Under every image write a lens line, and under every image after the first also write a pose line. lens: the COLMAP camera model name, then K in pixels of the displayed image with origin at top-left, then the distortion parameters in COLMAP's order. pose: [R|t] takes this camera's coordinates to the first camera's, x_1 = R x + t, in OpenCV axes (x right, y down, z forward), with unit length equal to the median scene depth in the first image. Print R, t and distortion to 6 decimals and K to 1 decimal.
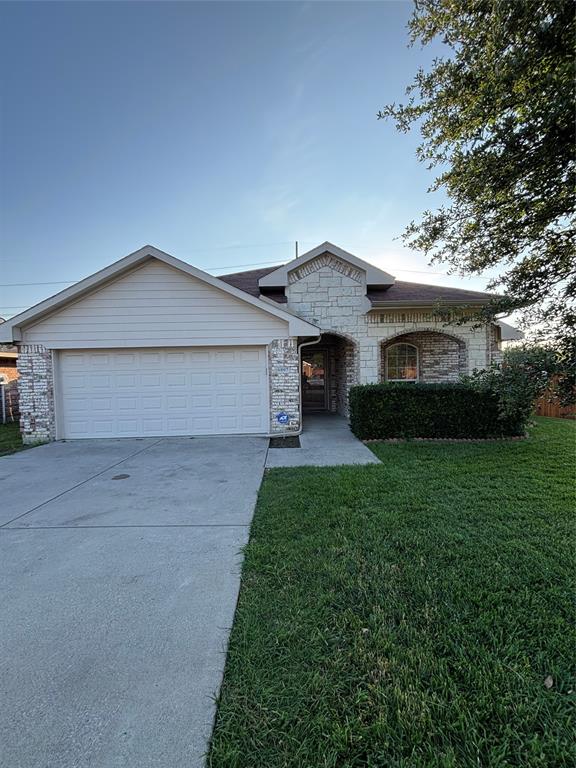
lens RADIAL K [[309.5, 0, 286.5], [0, 309.5, 383.5], [0, 0, 1]] dist [0.007188, -0.000102]
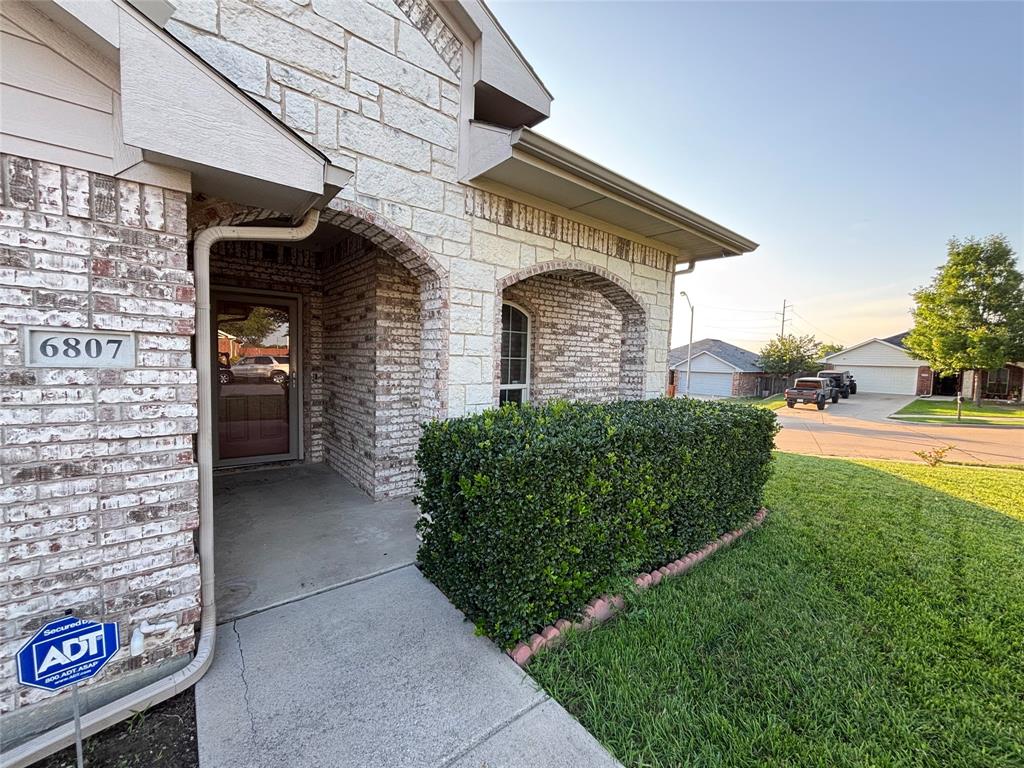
lens RADIAL K [[412.7, 0, 508.5], [0, 412.7, 382.9], [0, 0, 1]] dist [0.007188, -0.000102]
pose [[0.784976, 0.004295, 0.619511, 0.031272], [-0.020710, 0.999599, 0.019312, -0.034577], [-0.619180, -0.027989, 0.784750, 0.668653]]
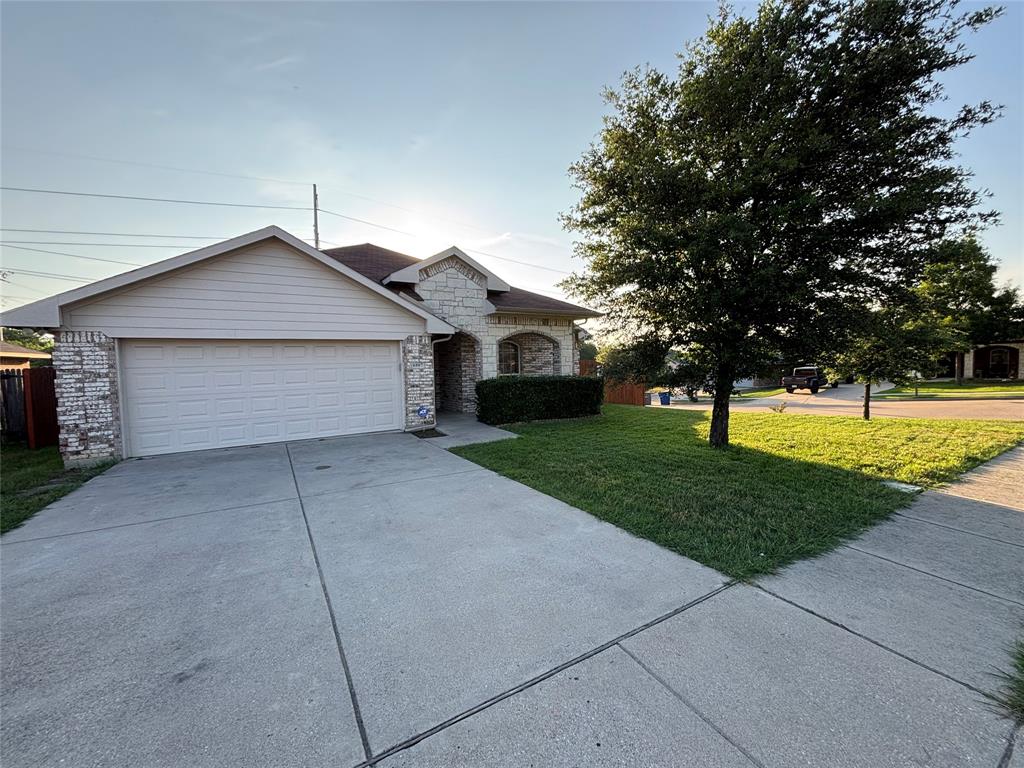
lens RADIAL K [[412.7, 0, 509.6], [0, 412.7, 382.3], [0, 0, 1]] dist [0.007188, -0.000102]
pose [[0.868713, -0.020665, 0.494885, -0.426297], [0.021793, 0.999756, 0.003492, 0.013696], [-0.494837, 0.007751, 0.868951, -0.339157]]
